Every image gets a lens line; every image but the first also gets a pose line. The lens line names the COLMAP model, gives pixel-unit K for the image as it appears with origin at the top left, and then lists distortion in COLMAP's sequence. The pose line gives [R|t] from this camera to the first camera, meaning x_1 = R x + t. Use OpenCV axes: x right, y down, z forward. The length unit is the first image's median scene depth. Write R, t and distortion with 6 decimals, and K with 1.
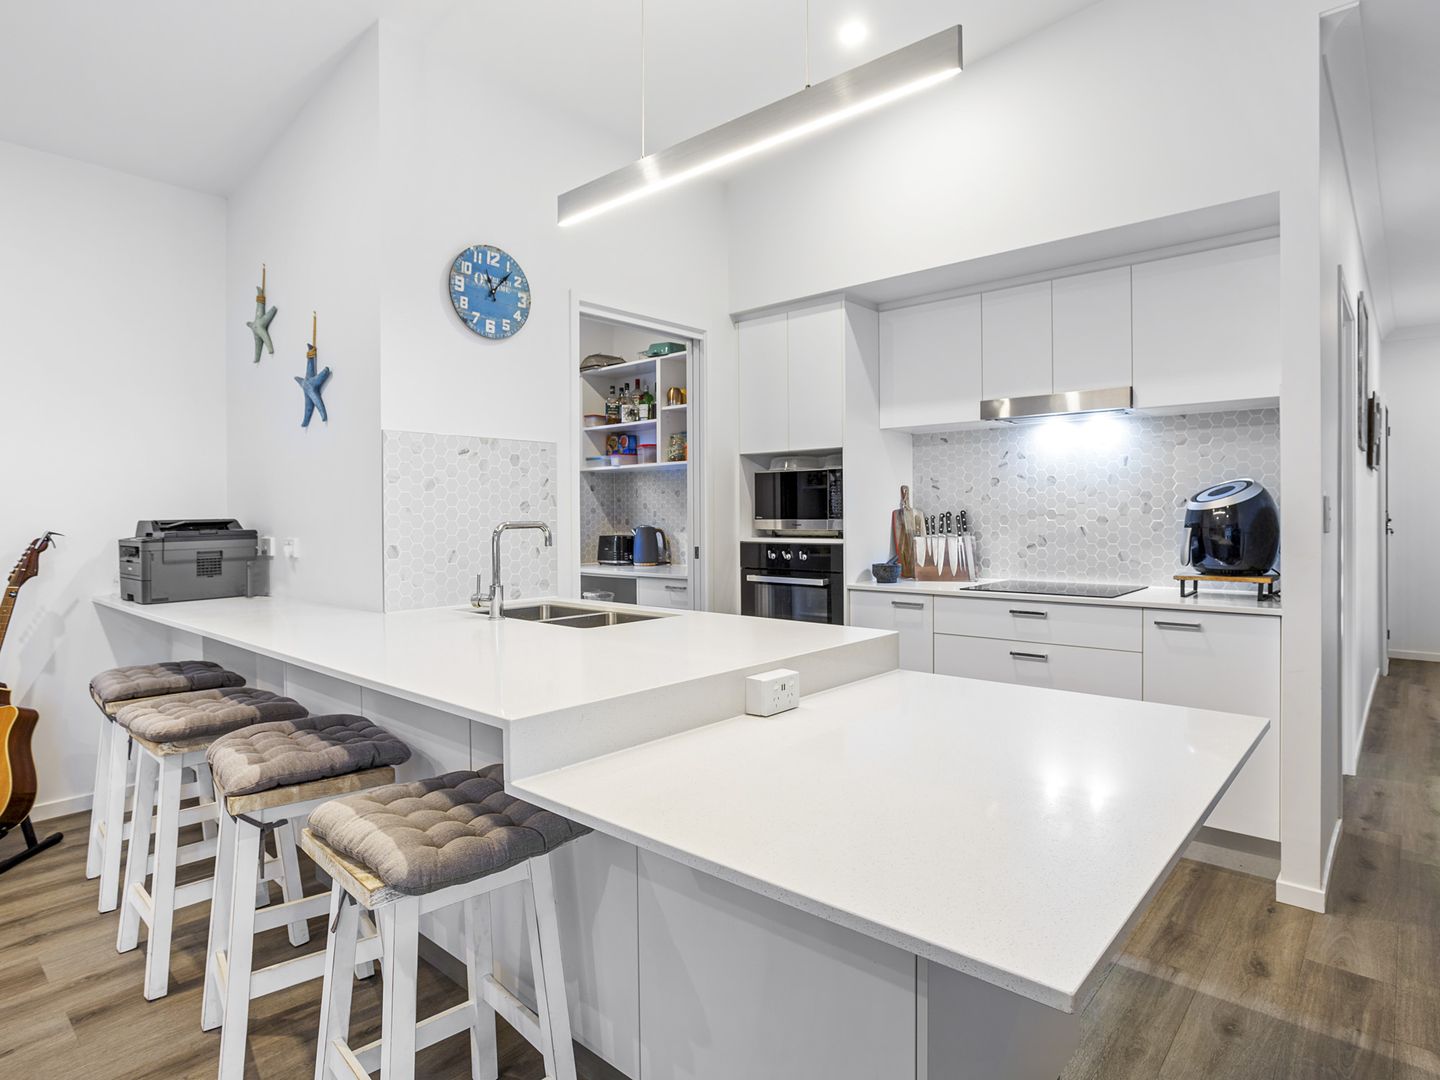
lens RADIAL K [[781.2, 0, 723.2], [0, 781.2, 529.2], [0, 0, 1]] dist [-0.005345, 0.000173]
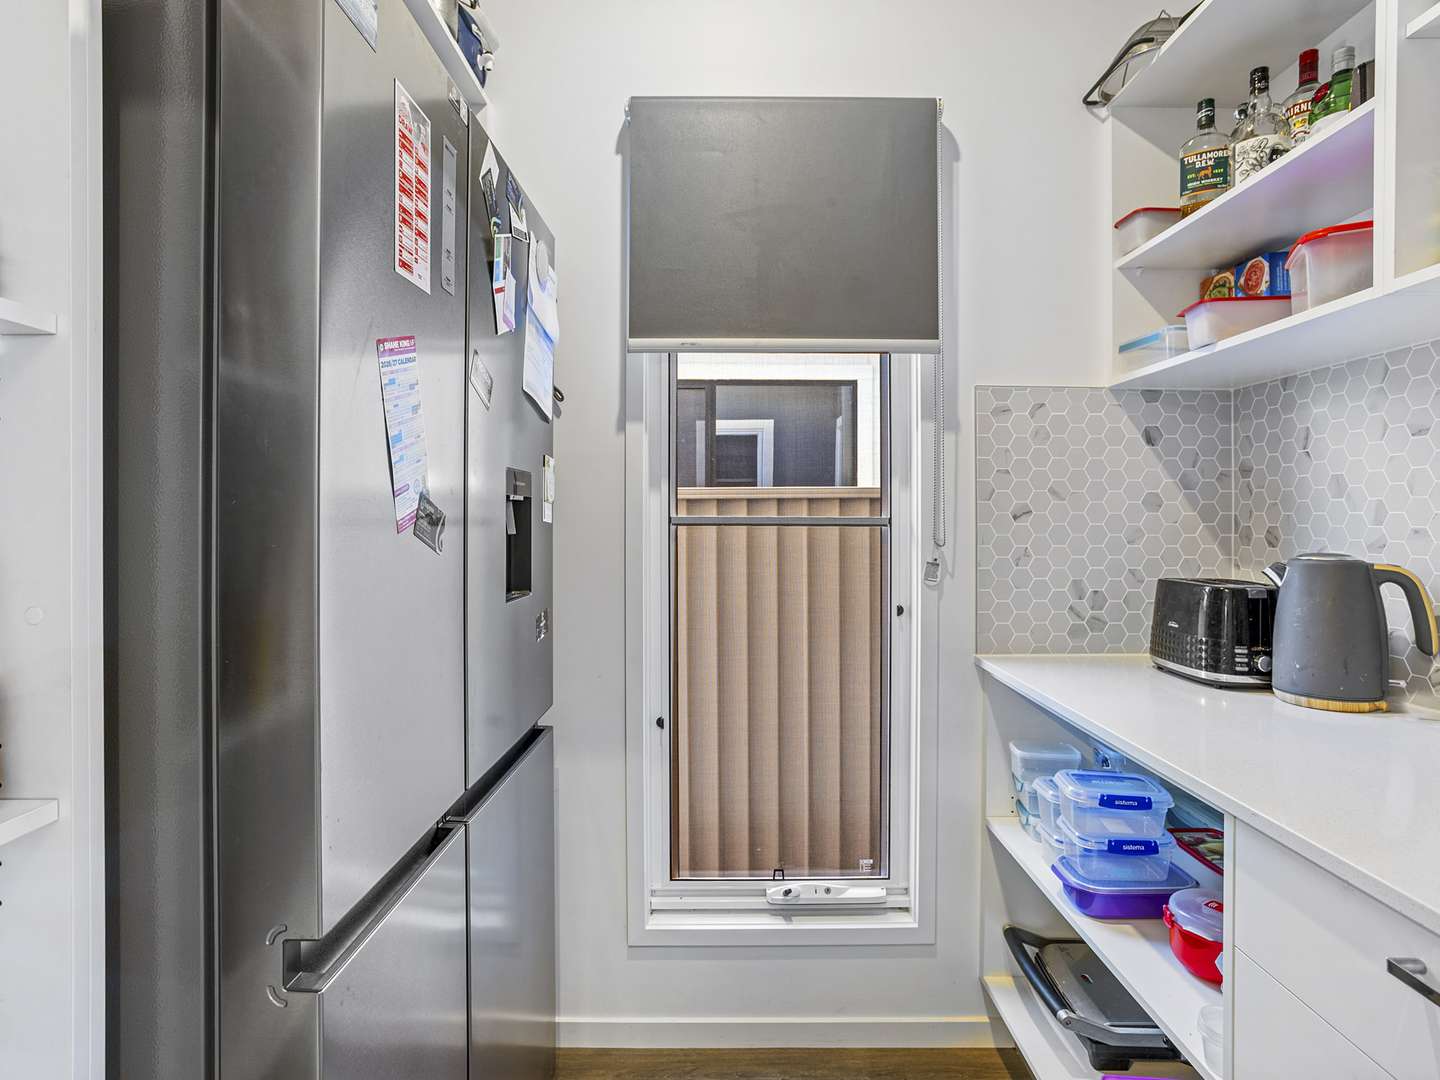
lens RADIAL K [[781.2, 0, 729.8], [0, 781.2, 511.7], [0, 0, 1]] dist [-0.005345, 0.000173]
pose [[0.669563, 0.003581, -0.742746, -0.038426], [-0.021880, 0.999649, -0.014905, -0.010920], [0.742433, 0.026231, 0.669407, 0.665136]]
